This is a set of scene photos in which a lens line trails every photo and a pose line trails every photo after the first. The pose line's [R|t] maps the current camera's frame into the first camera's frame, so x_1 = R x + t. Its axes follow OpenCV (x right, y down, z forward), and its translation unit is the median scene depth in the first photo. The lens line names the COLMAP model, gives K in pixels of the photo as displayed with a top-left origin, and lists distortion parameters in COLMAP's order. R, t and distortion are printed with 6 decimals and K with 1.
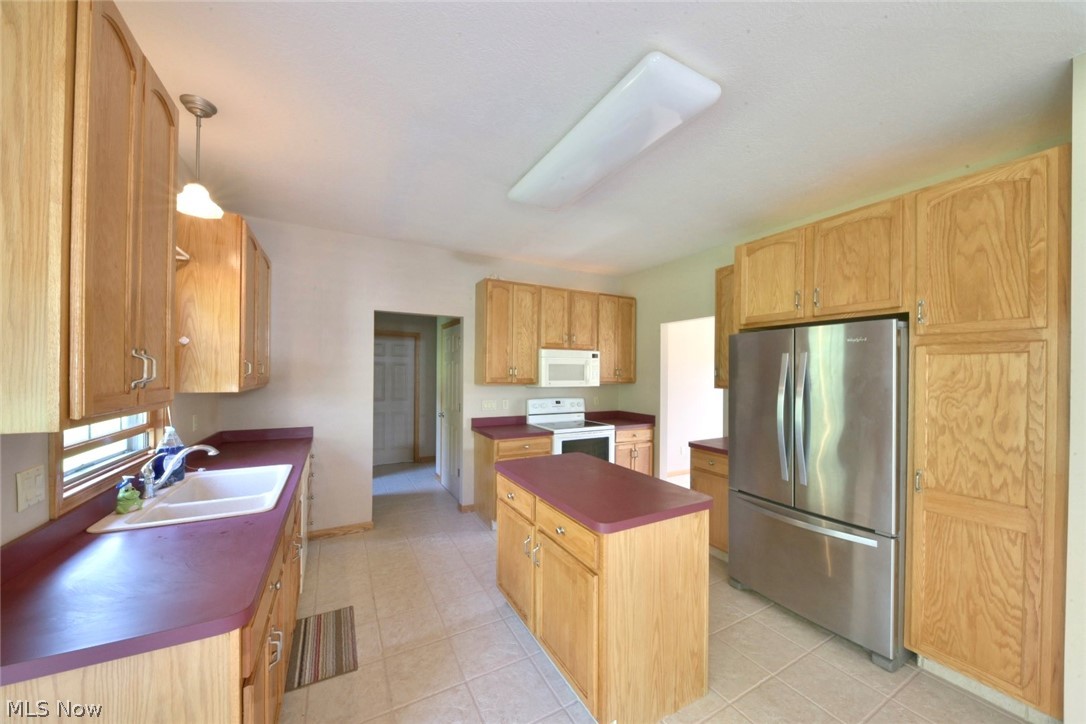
lens RADIAL K [[374.2, 0, 537.6], [0, 374.2, 373.0], [0, 0, 1]] dist [0.001439, -0.002912]
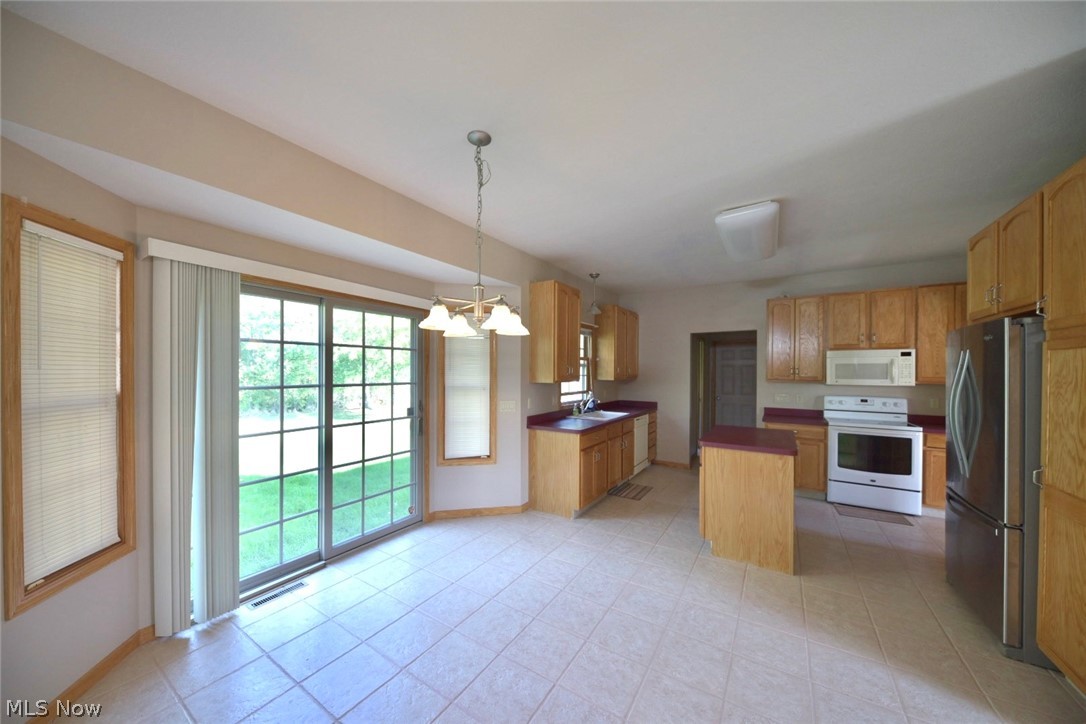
lens RADIAL K [[374.2, 0, 537.6], [0, 374.2, 373.0], [0, 0, 1]] dist [0.001439, -0.002912]
pose [[0.479134, -0.001156, -0.877741, 0.927183], [-0.002368, 0.999994, -0.002609, 0.012614], [0.877738, 0.003329, 0.479129, -0.487335]]
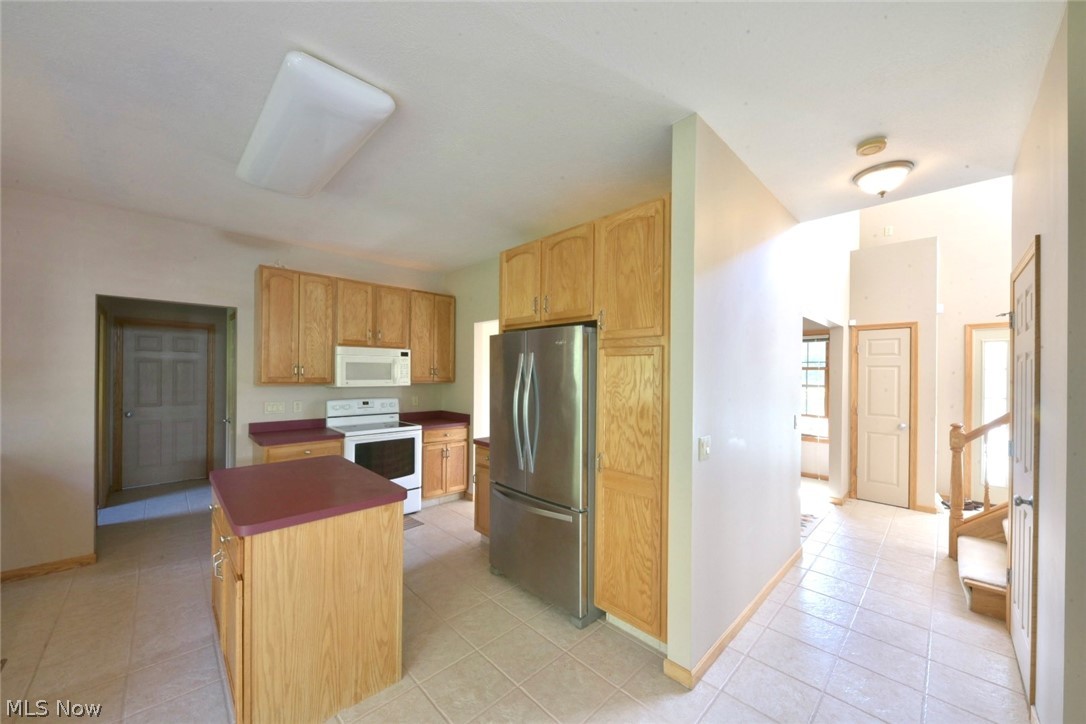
lens RADIAL K [[388.9, 0, 537.8], [0, 388.9, 373.0], [0, 0, 1]] dist [0.006692, -0.004799]
pose [[0.963894, 0.000558, 0.266287, 0.372488], [-0.000675, 1.000000, 0.000350, 0.003176], [-0.266287, -0.000517, 0.963894, -0.102763]]
